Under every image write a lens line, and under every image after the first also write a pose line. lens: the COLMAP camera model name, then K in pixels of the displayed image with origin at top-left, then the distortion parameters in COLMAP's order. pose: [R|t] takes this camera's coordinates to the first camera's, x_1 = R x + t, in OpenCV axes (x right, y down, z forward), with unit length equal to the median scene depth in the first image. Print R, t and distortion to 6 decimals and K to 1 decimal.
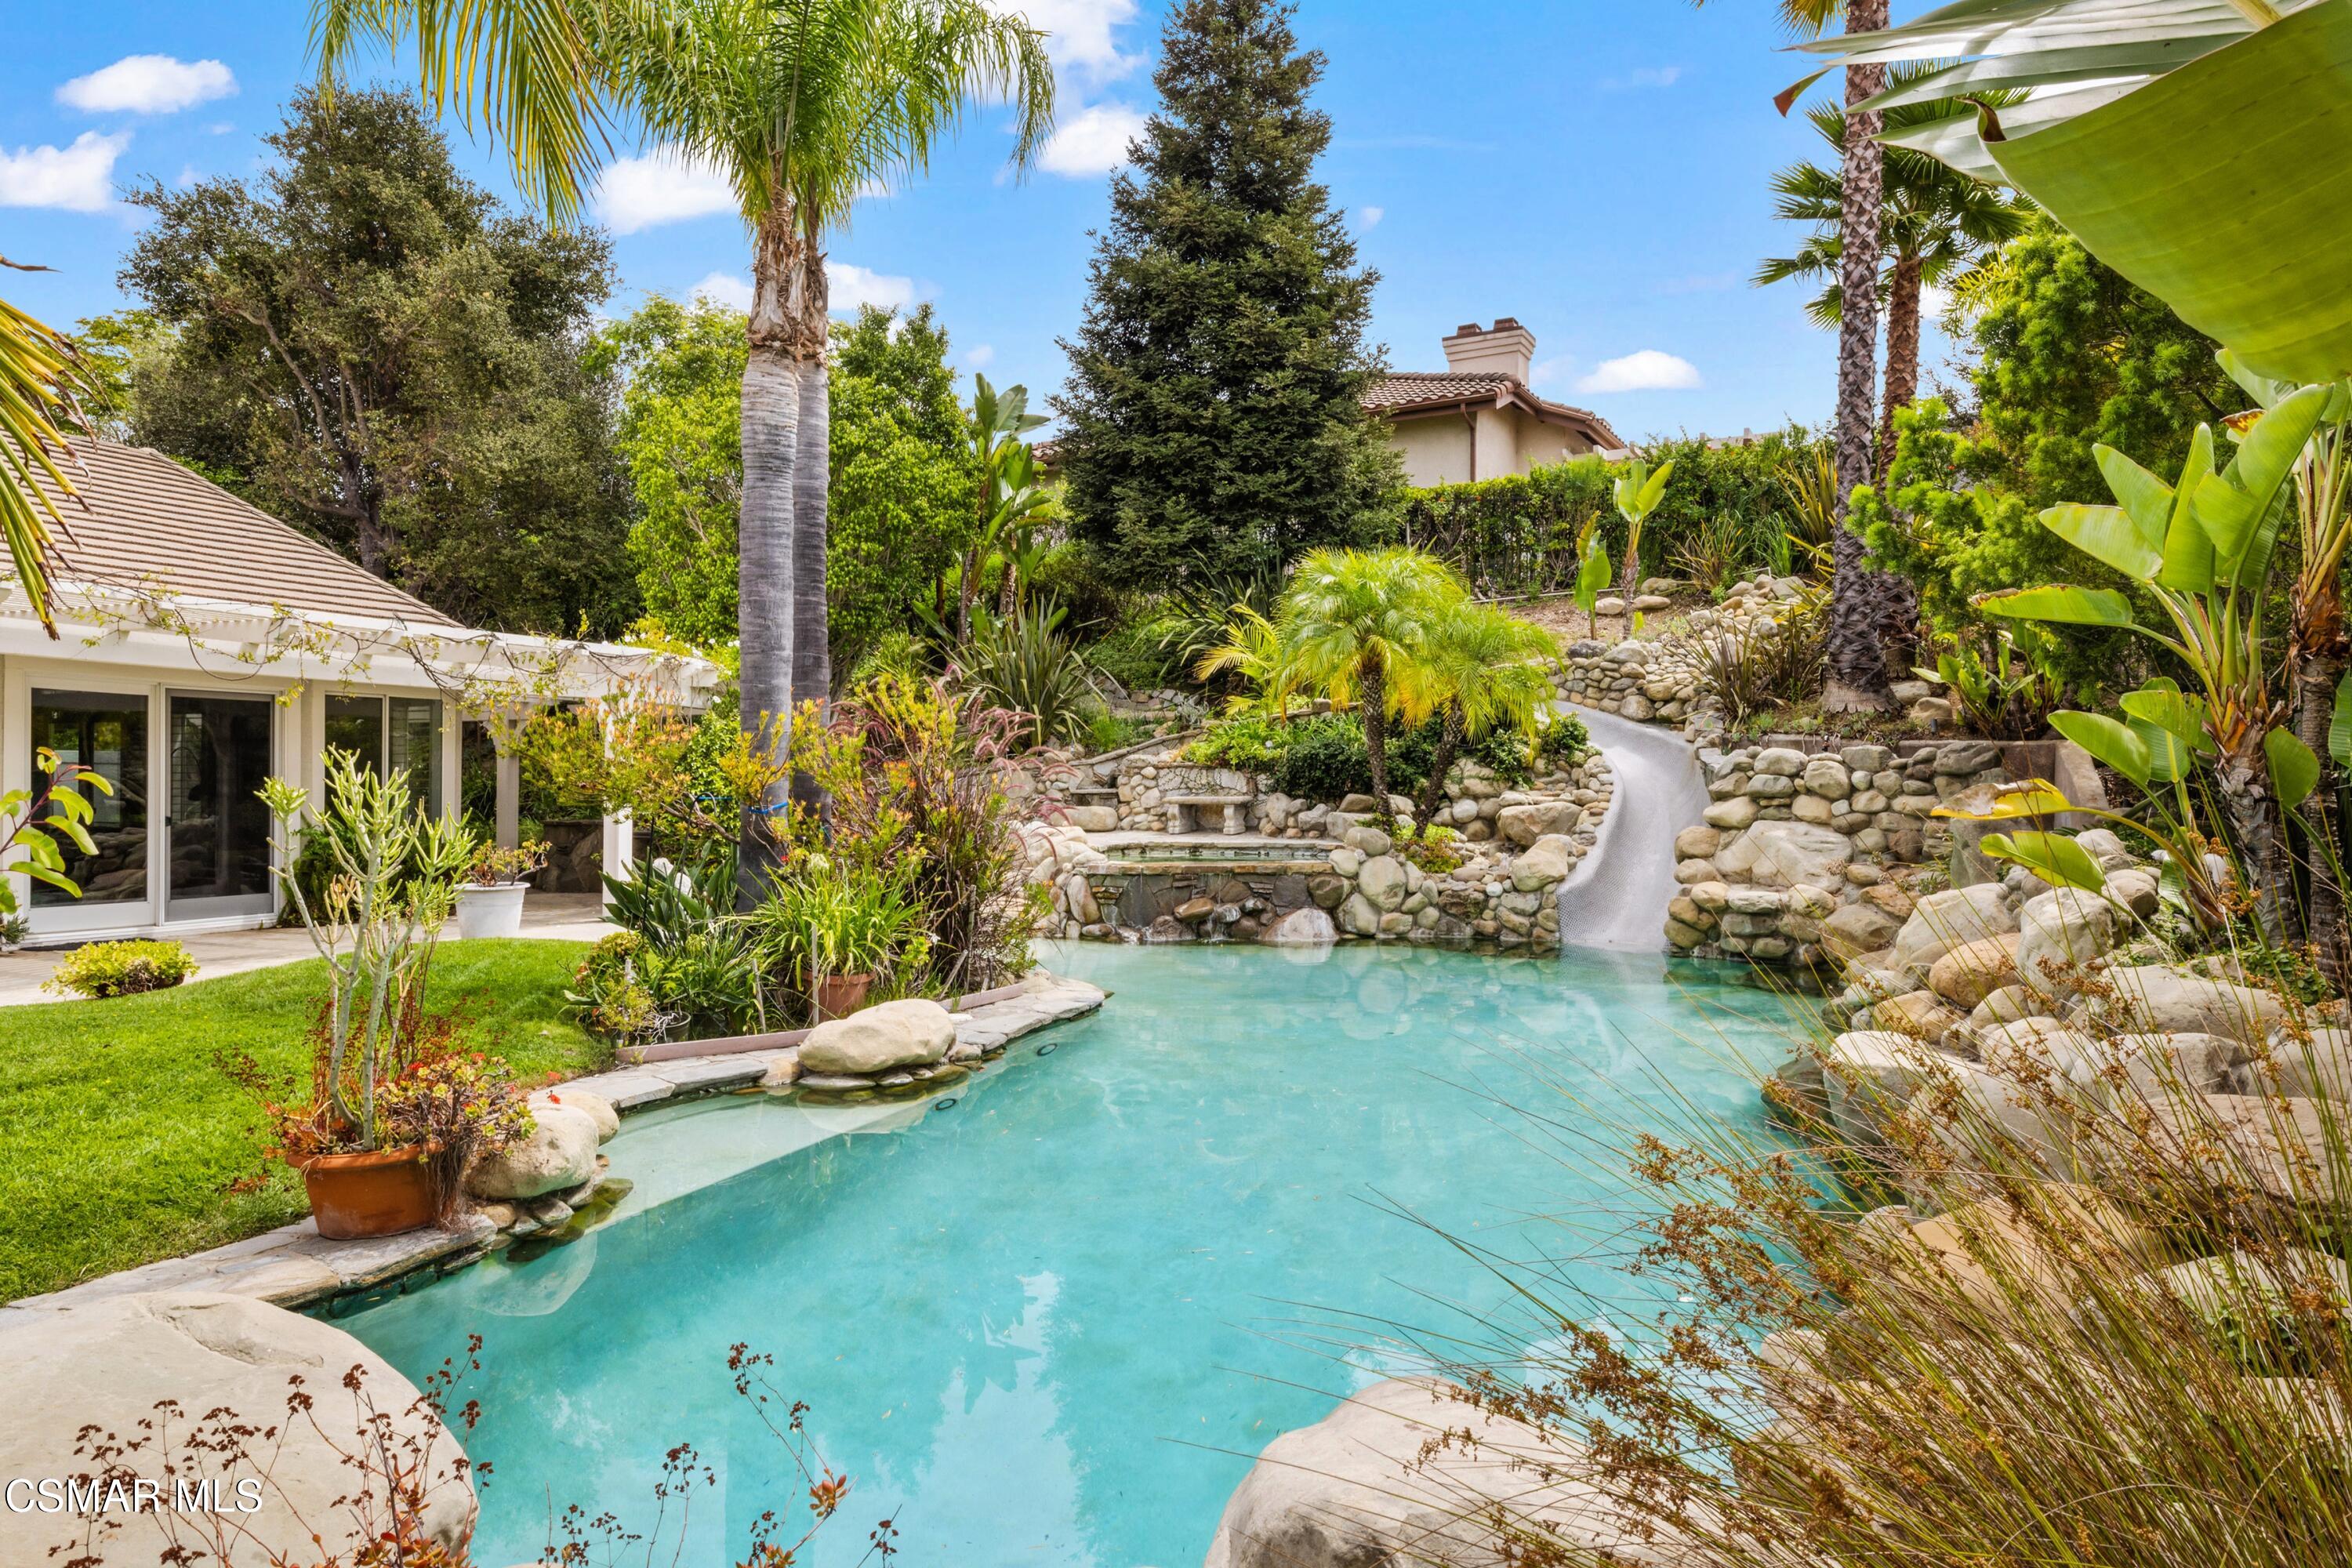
lens RADIAL K [[1356.2, 0, 1176.0], [0, 1356.2, 784.0], [0, 0, 1]] dist [-0.003818, -0.001651]
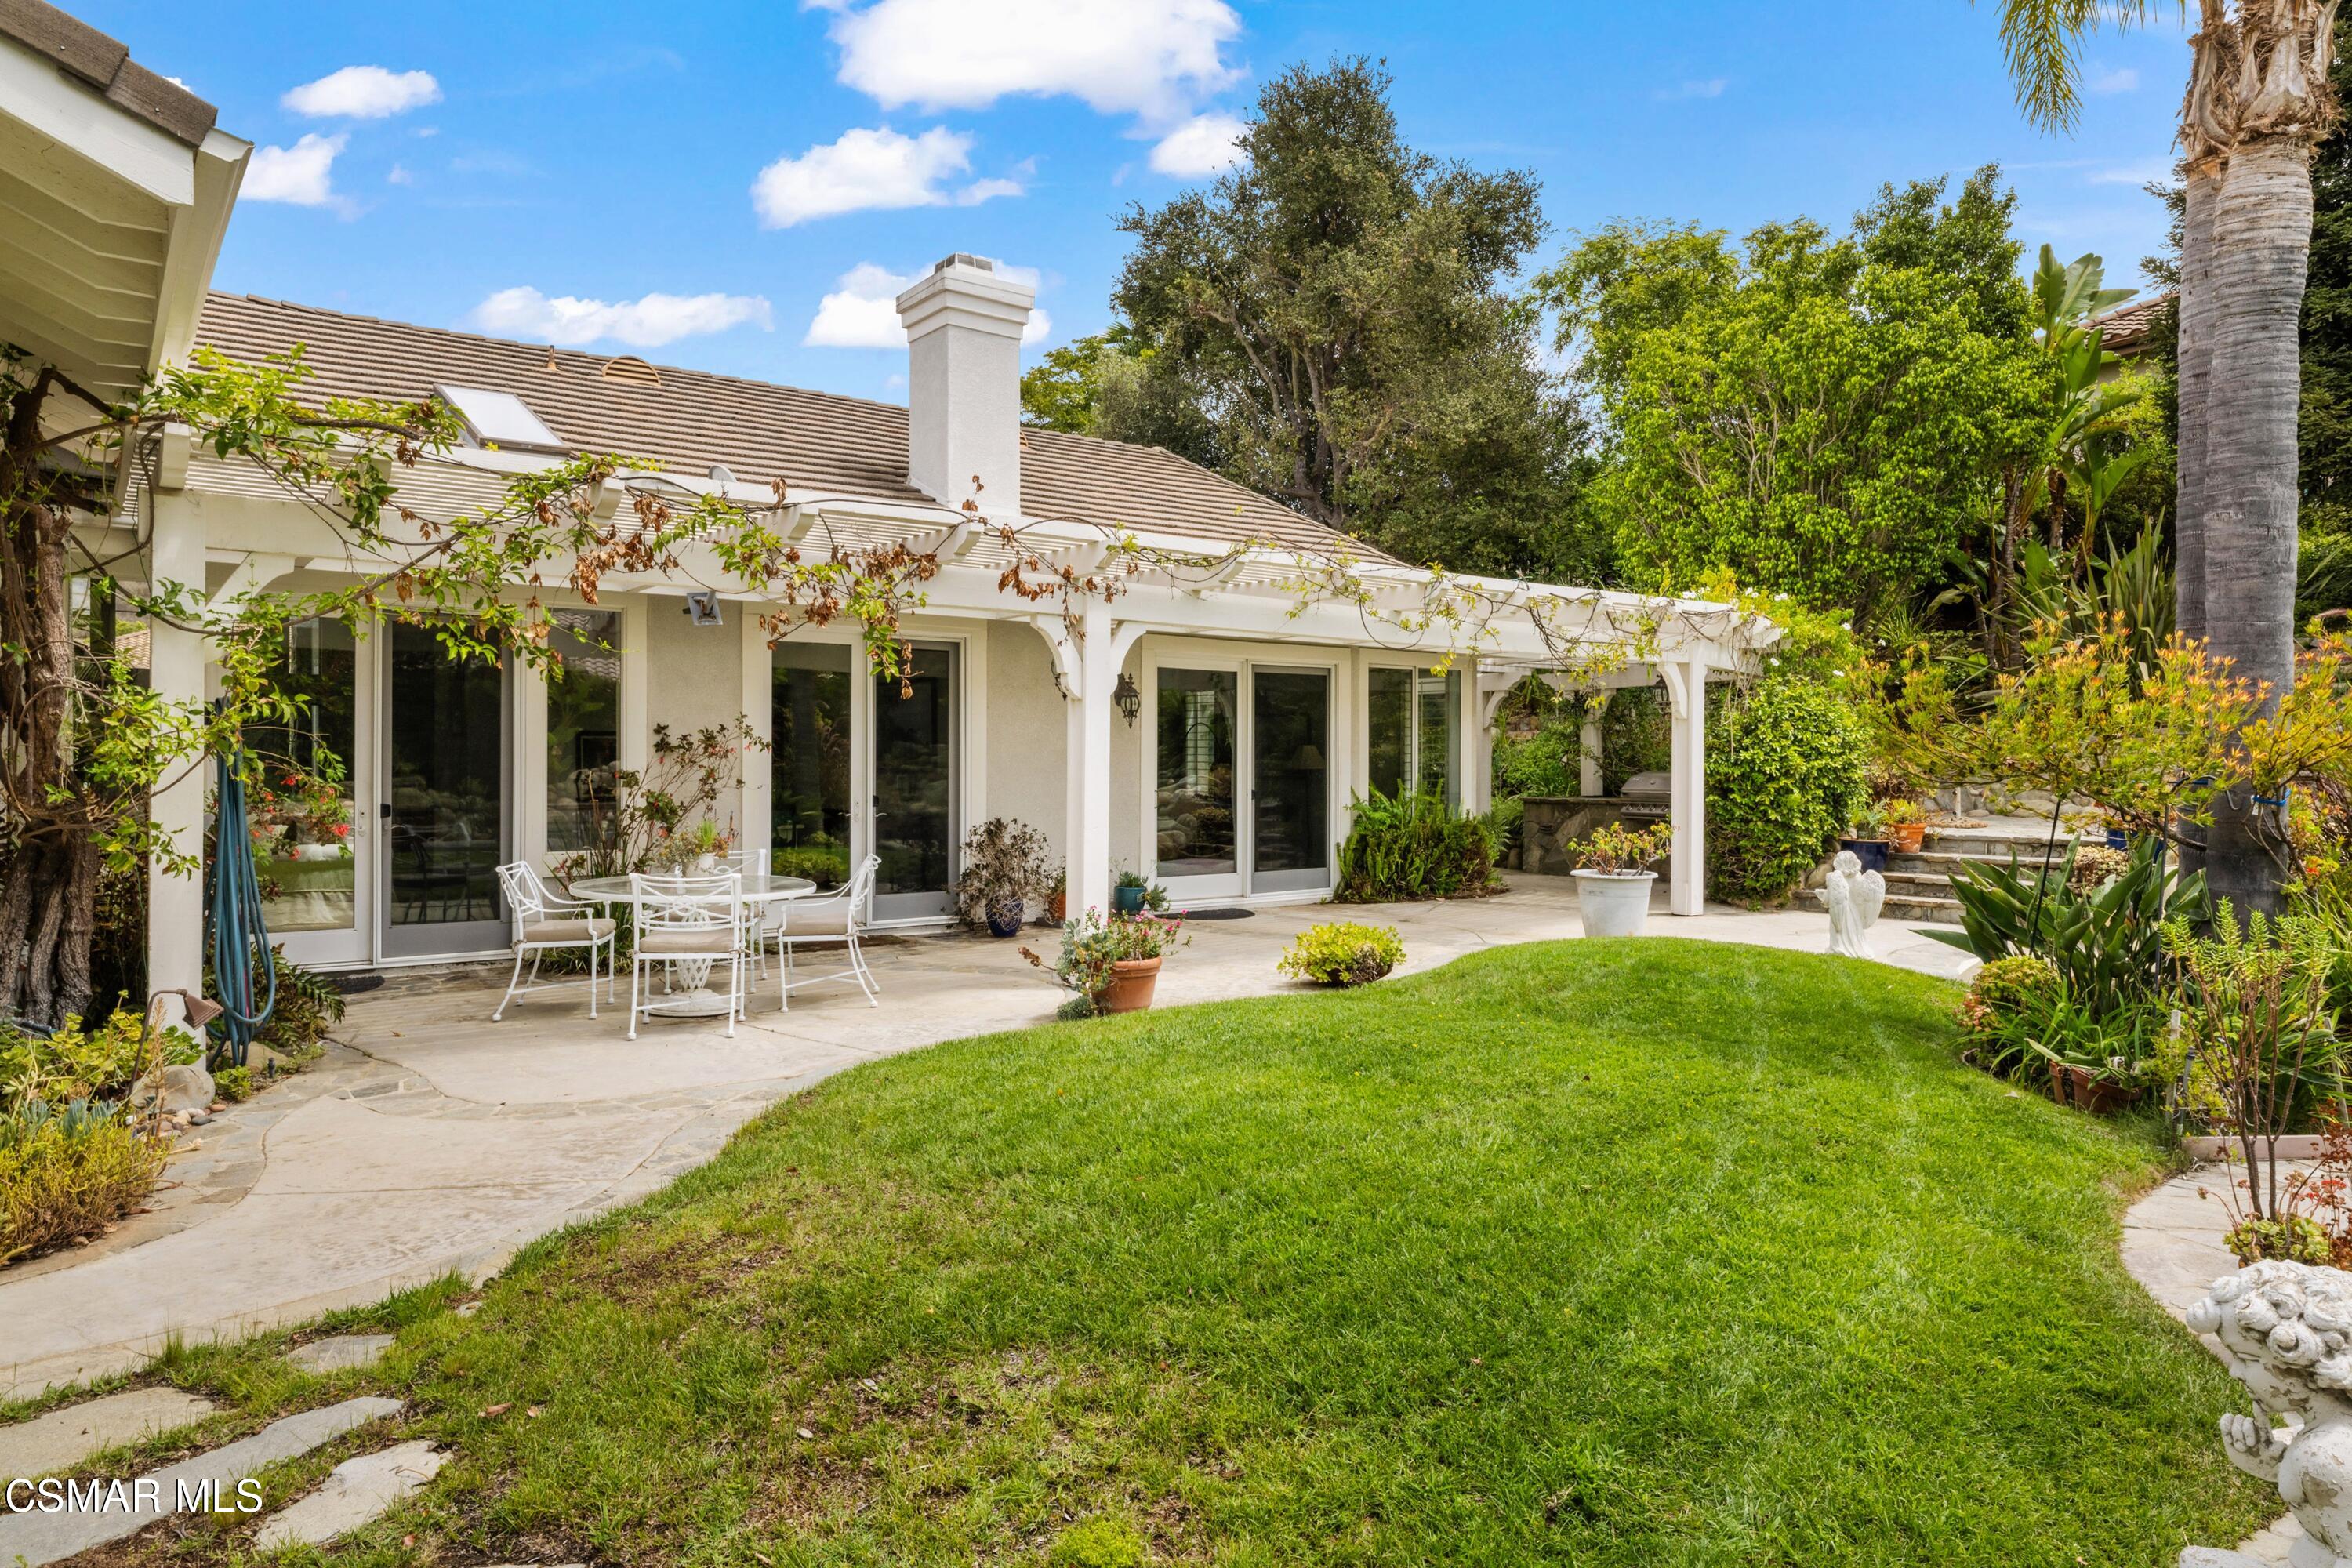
lens RADIAL K [[1401.3, 0, 1176.0], [0, 1401.3, 784.0], [0, 0, 1]] dist [-0.006735, -0.001326]
pose [[0.858549, 0.017507, -0.512432, -0.167254], [-0.008482, 0.999765, 0.019945, -0.000638], [0.512661, -0.012778, 0.858496, 0.040455]]
